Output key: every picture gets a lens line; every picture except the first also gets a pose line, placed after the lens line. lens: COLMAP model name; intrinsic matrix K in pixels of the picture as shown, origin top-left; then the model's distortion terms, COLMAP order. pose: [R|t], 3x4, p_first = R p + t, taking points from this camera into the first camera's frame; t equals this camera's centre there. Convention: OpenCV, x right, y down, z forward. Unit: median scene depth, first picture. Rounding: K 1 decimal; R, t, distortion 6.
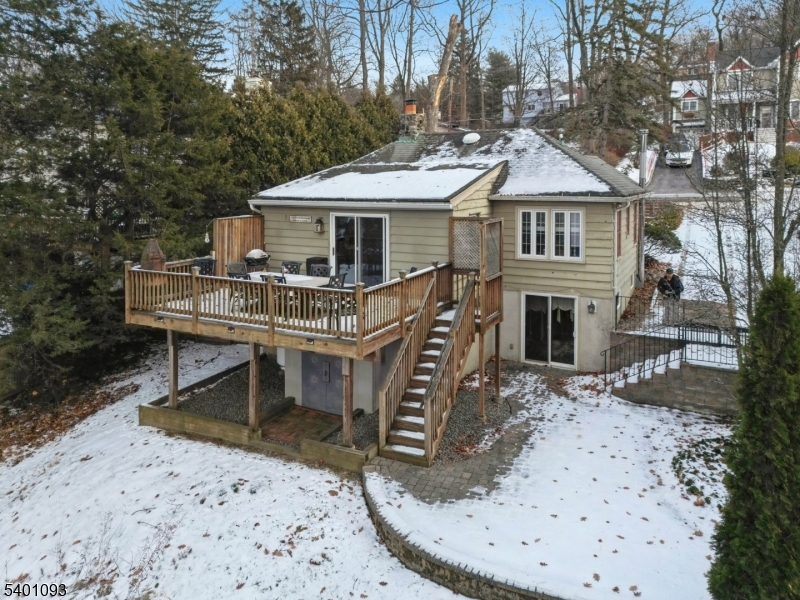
lens RADIAL K [[599.5, 0, 399.7], [0, 599.5, 223.1], [0, 0, 1]] dist [0.033664, -0.003695]
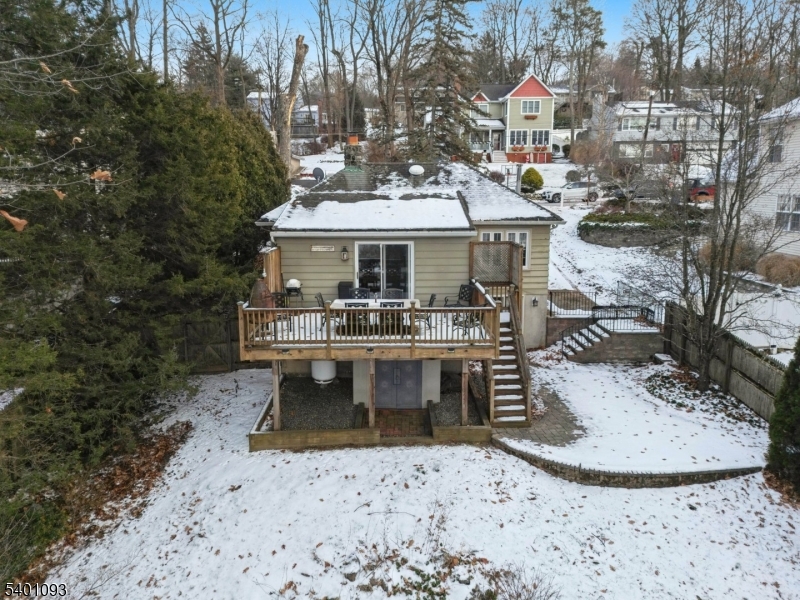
lens RADIAL K [[568.7, 0, 409.3], [0, 568.7, 296.7], [0, 0, 1]] dist [0.044476, -0.000389]
pose [[0.878068, -0.093043, 0.469403, -0.567313], [0.034652, 0.990704, 0.131551, -0.054790], [-0.477279, -0.099245, 0.873130, 0.007366]]
